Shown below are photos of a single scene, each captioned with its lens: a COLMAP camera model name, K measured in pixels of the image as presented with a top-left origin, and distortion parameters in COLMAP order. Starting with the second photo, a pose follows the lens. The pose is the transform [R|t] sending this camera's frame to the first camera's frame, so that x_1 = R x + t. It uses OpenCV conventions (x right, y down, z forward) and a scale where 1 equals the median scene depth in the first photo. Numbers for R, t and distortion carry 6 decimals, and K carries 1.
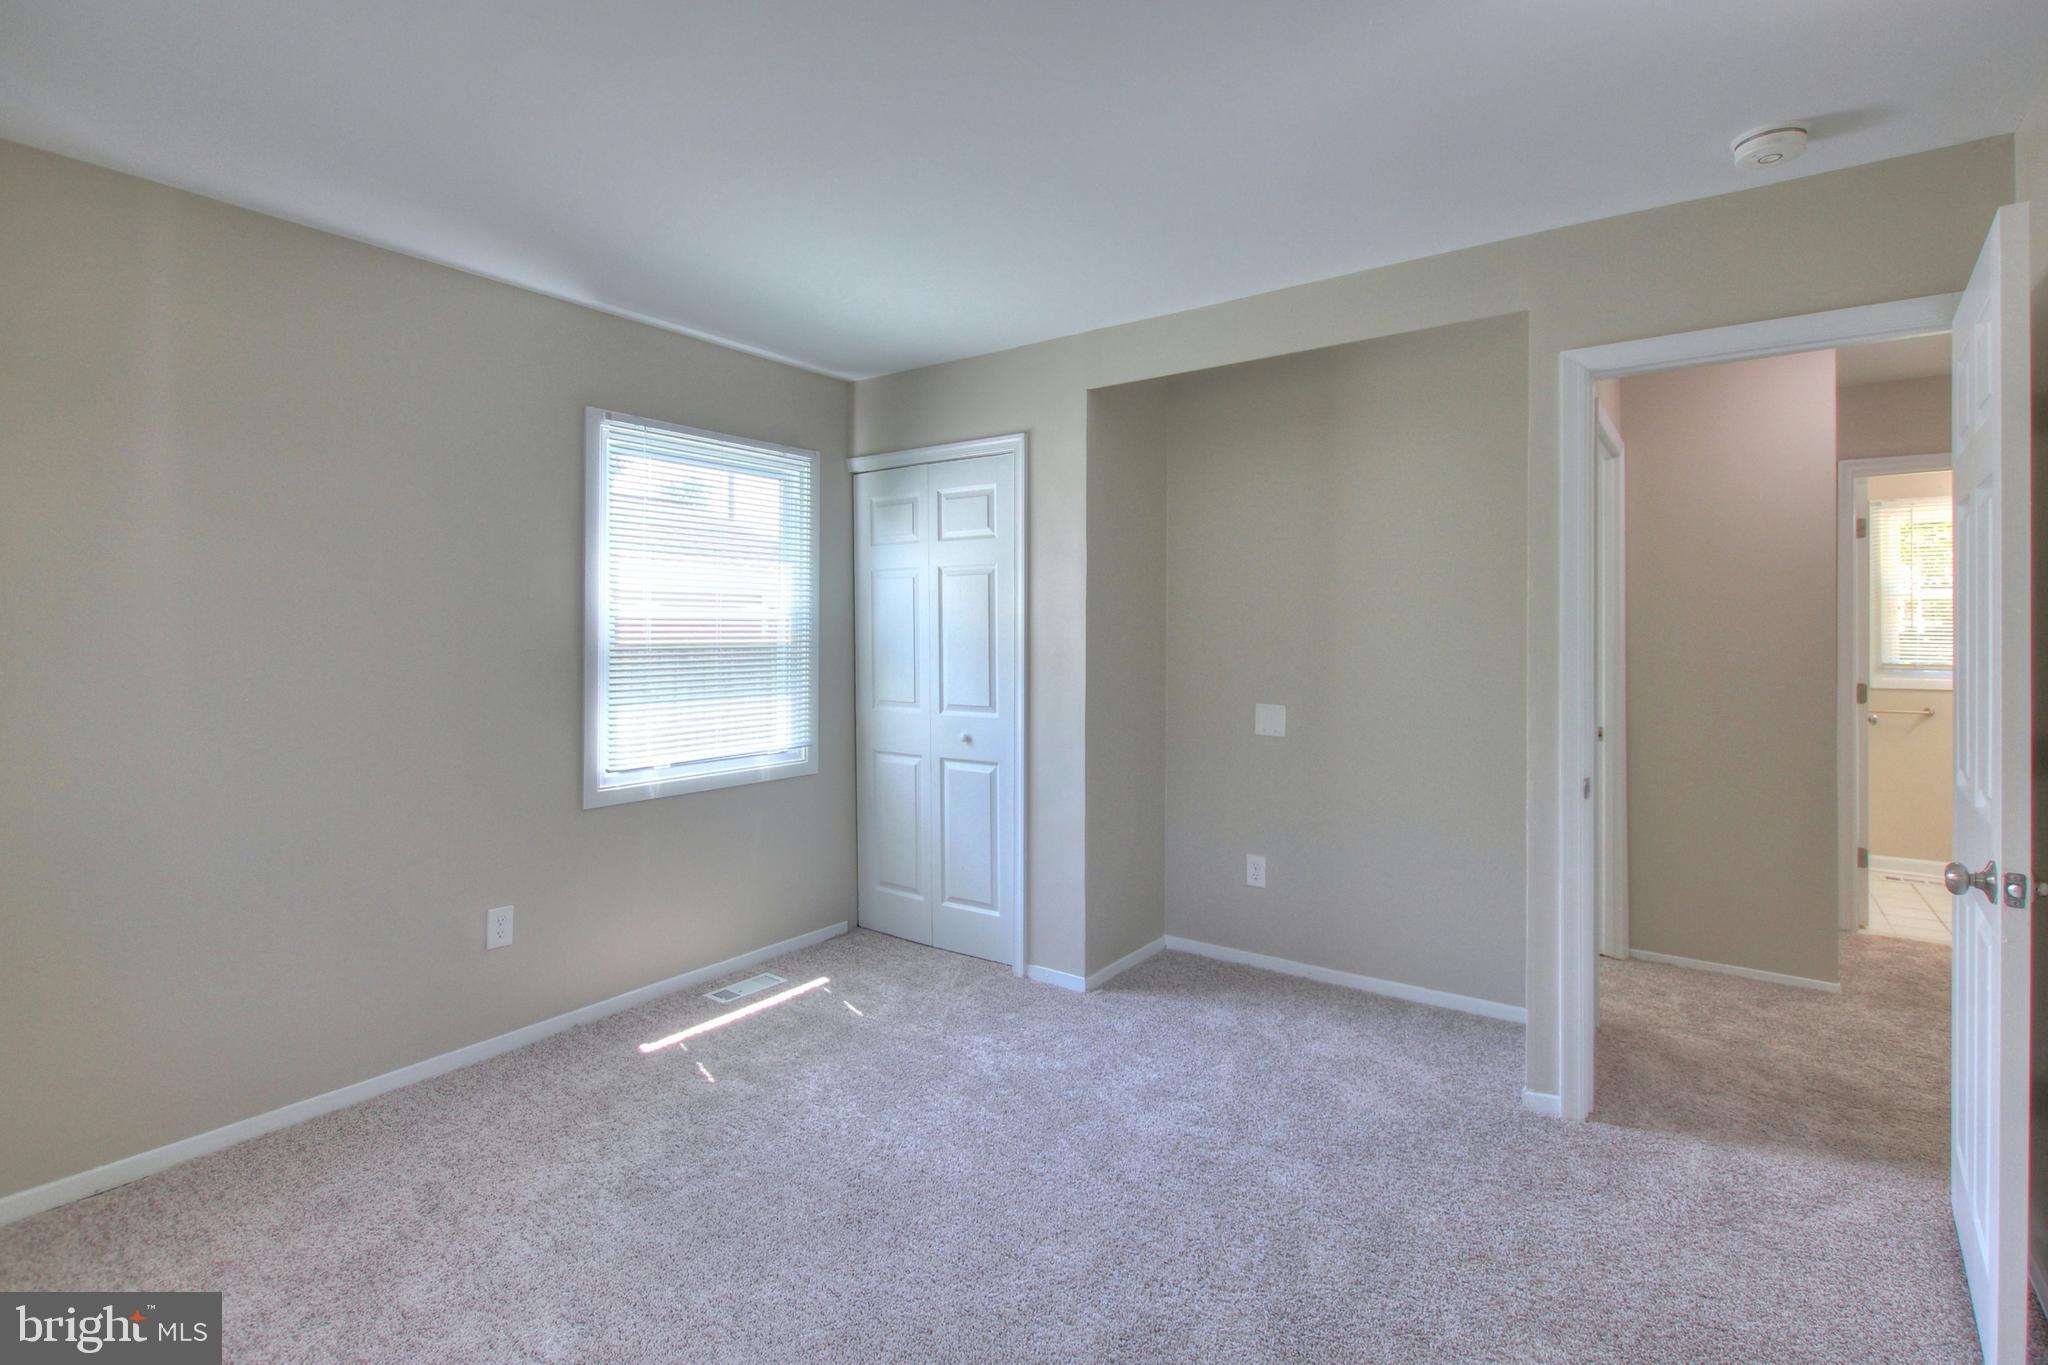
lens RADIAL K [[951.6, 0, 1026.9], [0, 951.6, 632.5], [0, 0, 1]] dist [-0.000625, -0.001307]
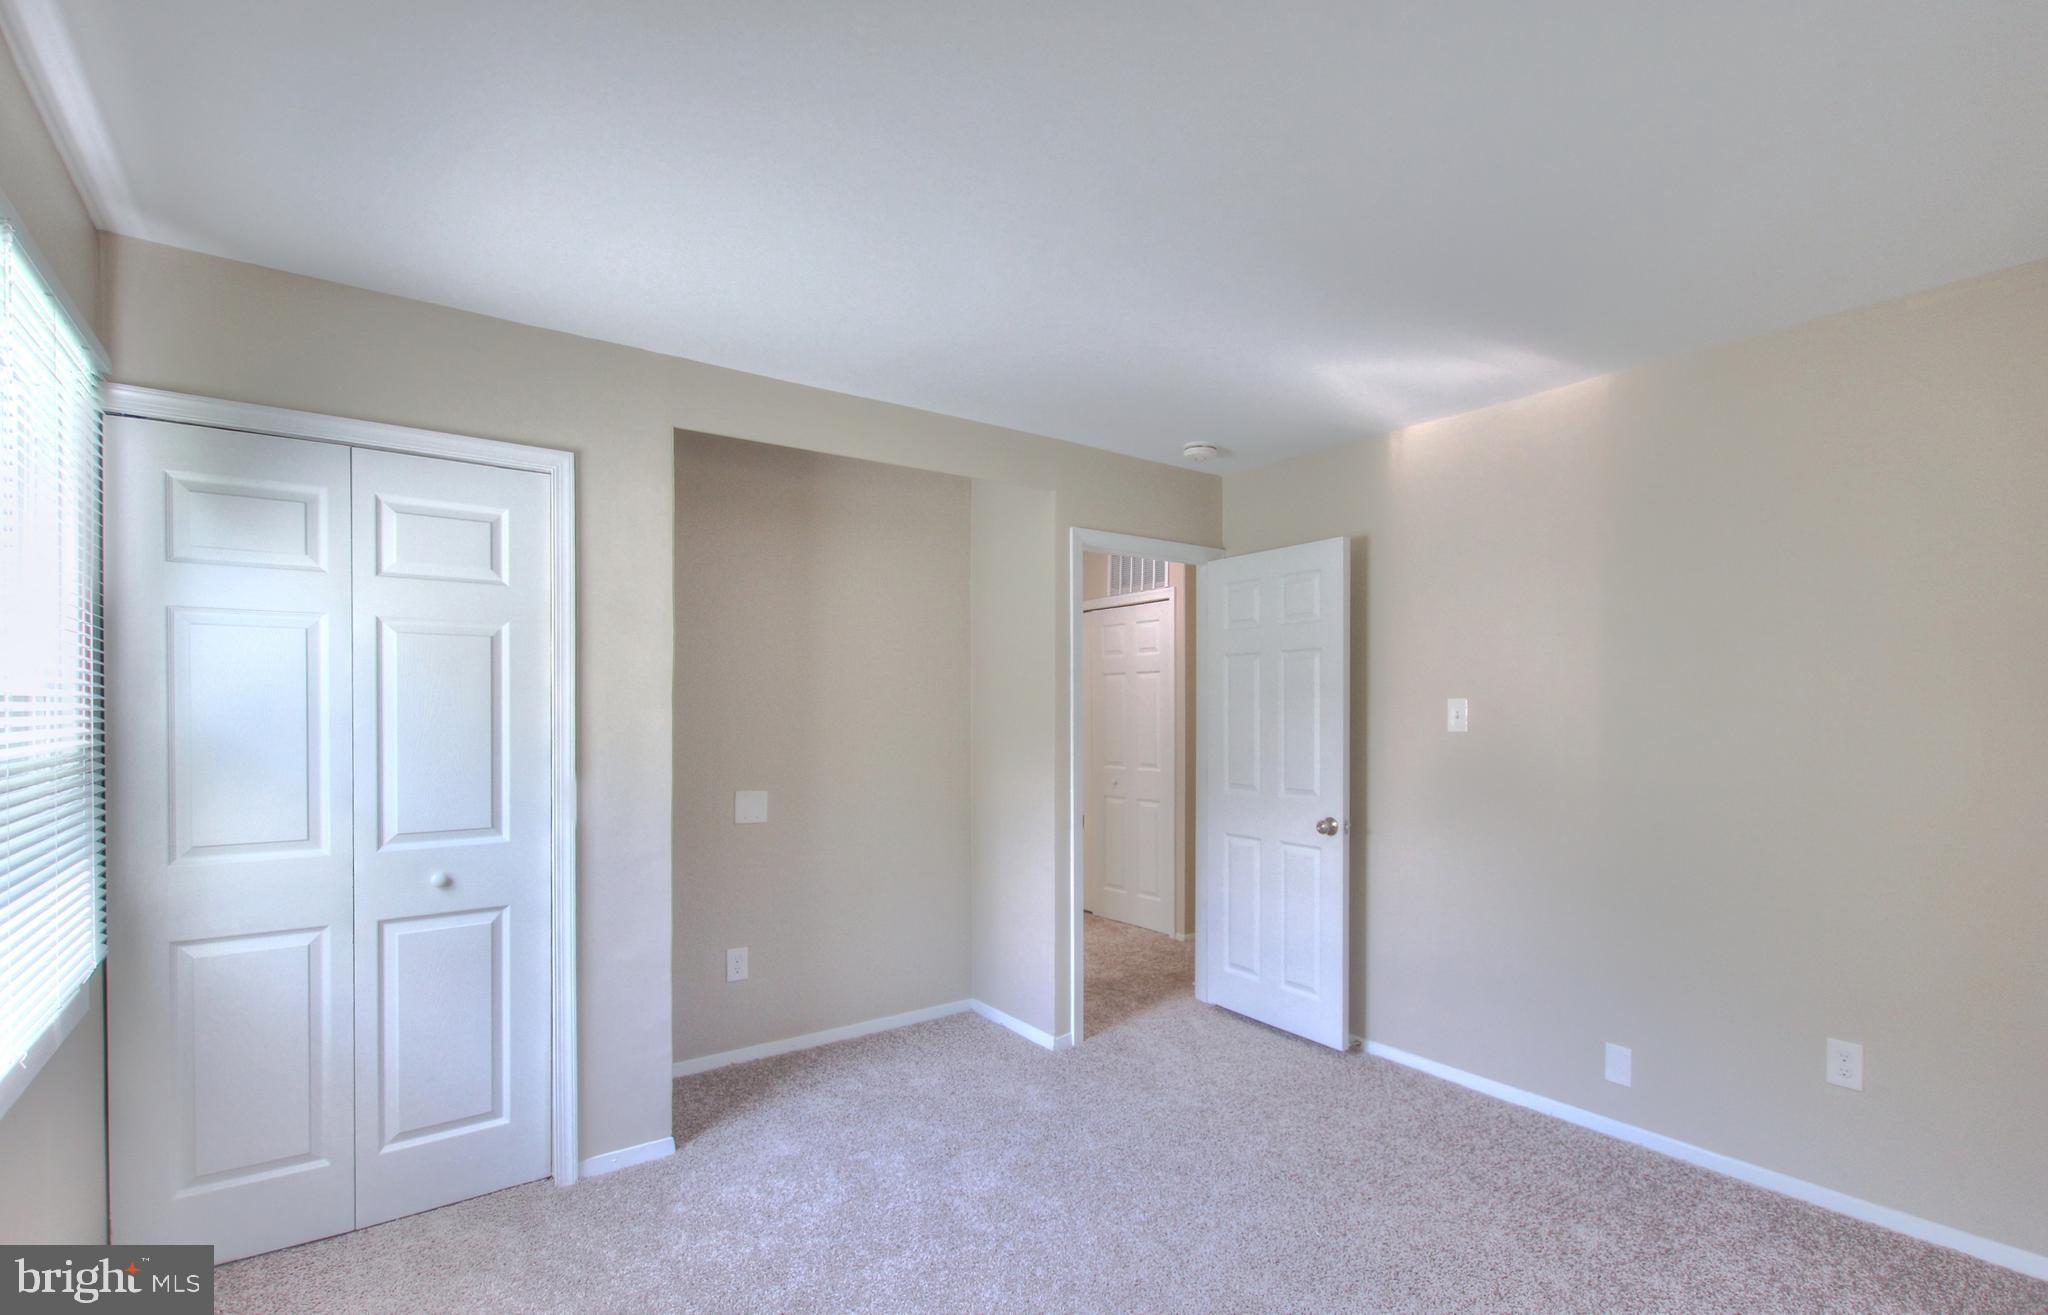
lens RADIAL K [[940.2, 0, 1028.8], [0, 940.2, 714.4], [0, 0, 1]] dist [-0.011552, -0.000197]
pose [[0.295070, -0.001697, 0.955474, -0.577009], [-0.000227, 0.999998, 0.001846, -0.006272], [-0.955476, -0.000761, 0.295069, 0.426374]]
